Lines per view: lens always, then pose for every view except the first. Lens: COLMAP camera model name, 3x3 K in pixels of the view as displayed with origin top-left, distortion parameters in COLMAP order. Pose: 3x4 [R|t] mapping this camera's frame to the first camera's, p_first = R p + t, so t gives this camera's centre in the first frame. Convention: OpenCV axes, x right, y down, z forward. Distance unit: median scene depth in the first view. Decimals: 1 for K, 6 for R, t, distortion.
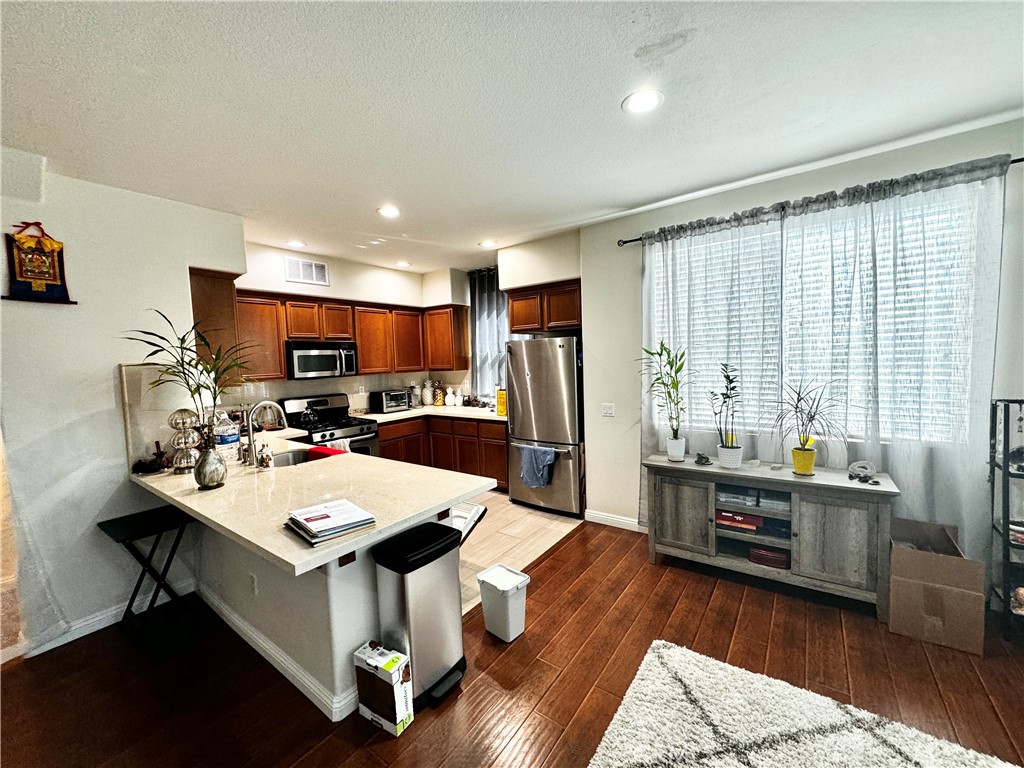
lens RADIAL K [[406.2, 0, 510.1], [0, 406.2, 384.5], [0, 0, 1]] dist [-0.001895, 0.000174]
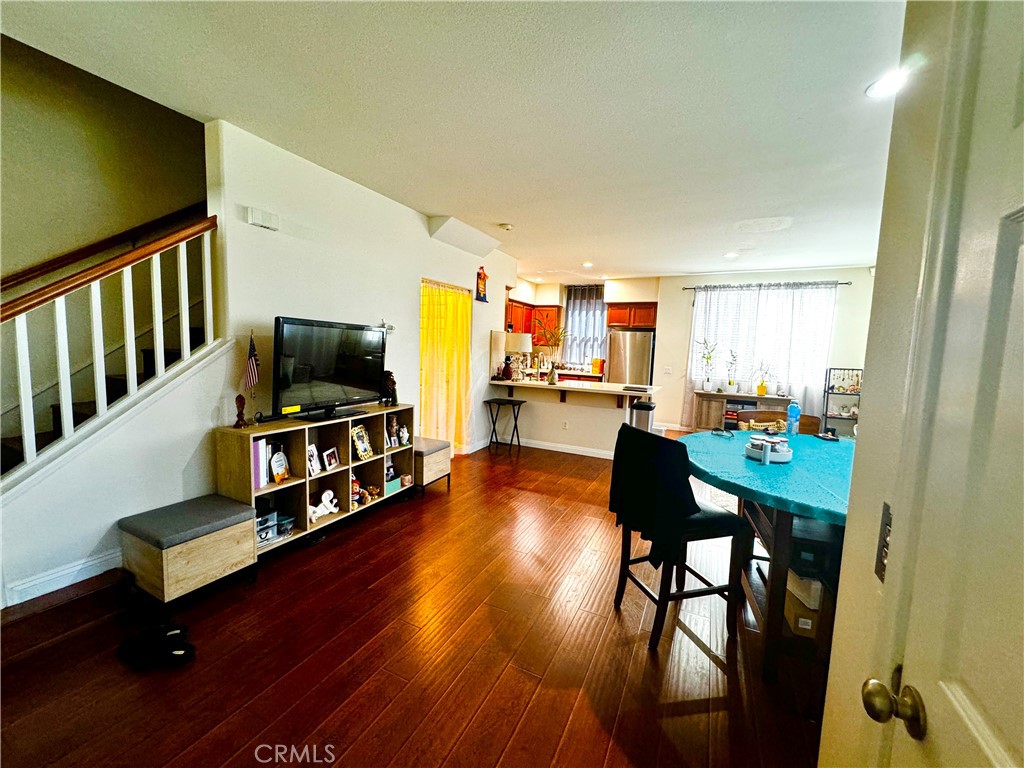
lens RADIAL K [[406.2, 0, 510.6], [0, 406.2, 384.1], [0, 0, 1]] dist [-0.001895, 0.000174]
pose [[0.983657, 0.053869, 0.171805, -1.118545], [-0.059129, 0.997921, 0.025644, 0.162940], [-0.170066, -0.035384, 0.984797, -1.090328]]
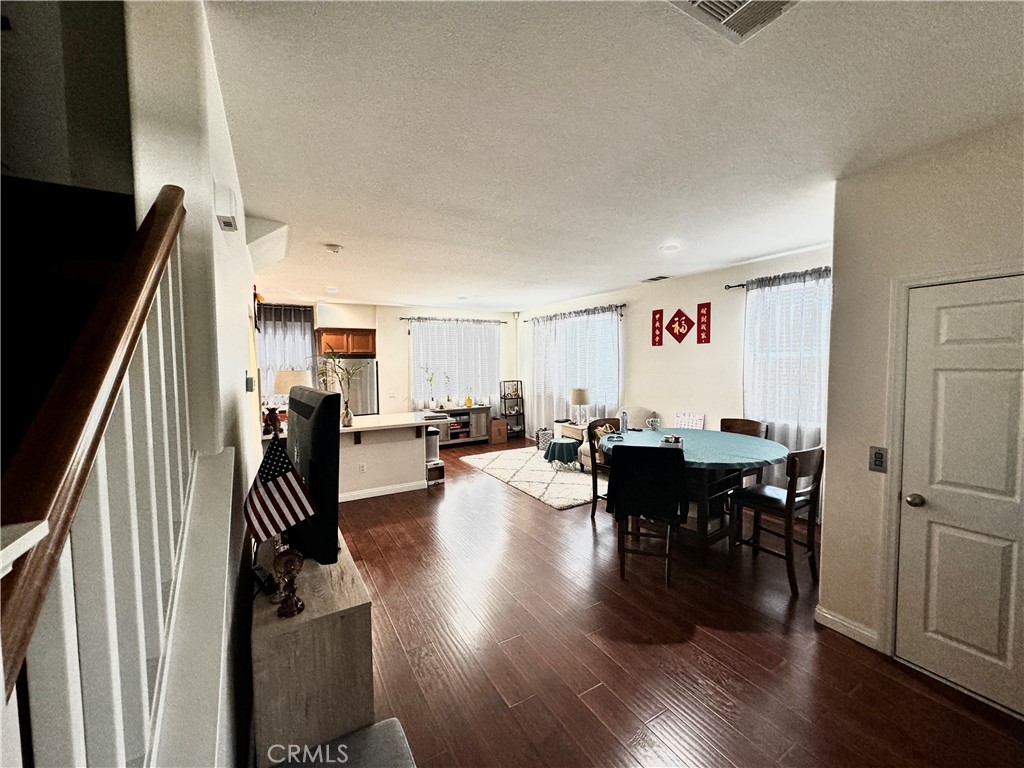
lens RADIAL K [[406.2, 0, 515.1], [0, 406.2, 386.5], [0, 0, 1]] dist [-0.001895, 0.000174]
pose [[0.399667, -0.023753, 0.916353, -1.864912], [0.056206, 0.998418, 0.001365, 0.071094], [-0.914936, 0.050959, 0.400369, -0.554149]]
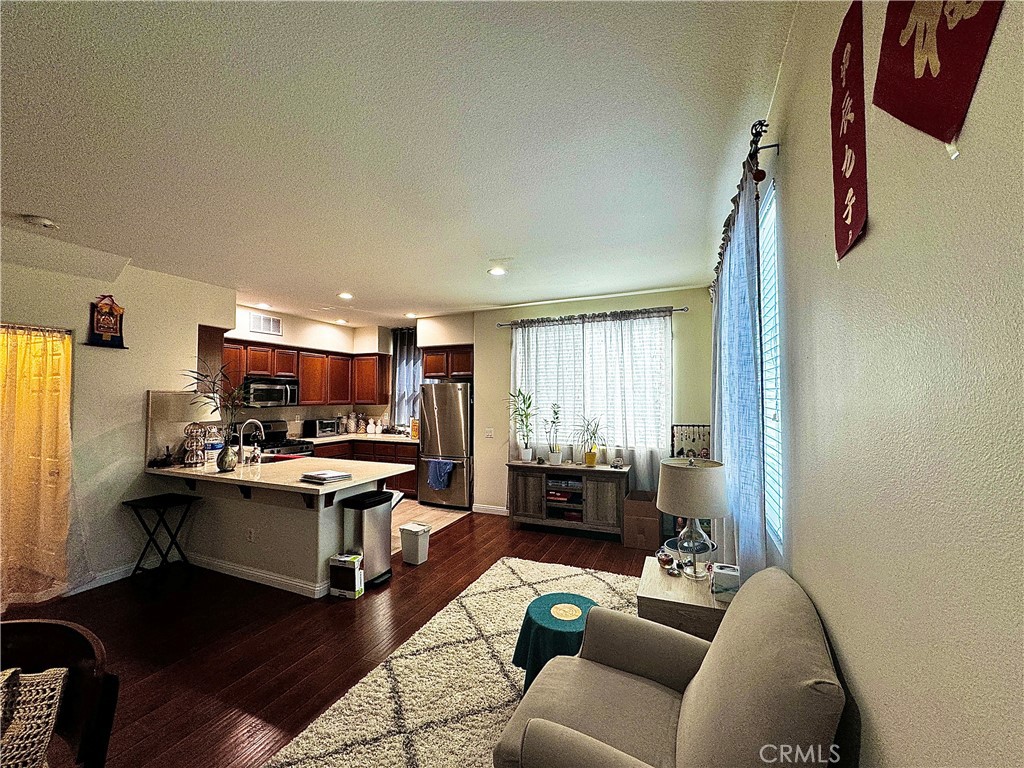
lens RADIAL K [[406.2, 0, 507.6], [0, 406.2, 384.5], [0, 0, 1]] dist [-0.001895, 0.000174]
pose [[0.976347, 0.040600, 0.212363, -0.021904], [-0.018987, 0.994517, -0.102840, 0.049019], [-0.215374, 0.096375, 0.971764, -0.626487]]
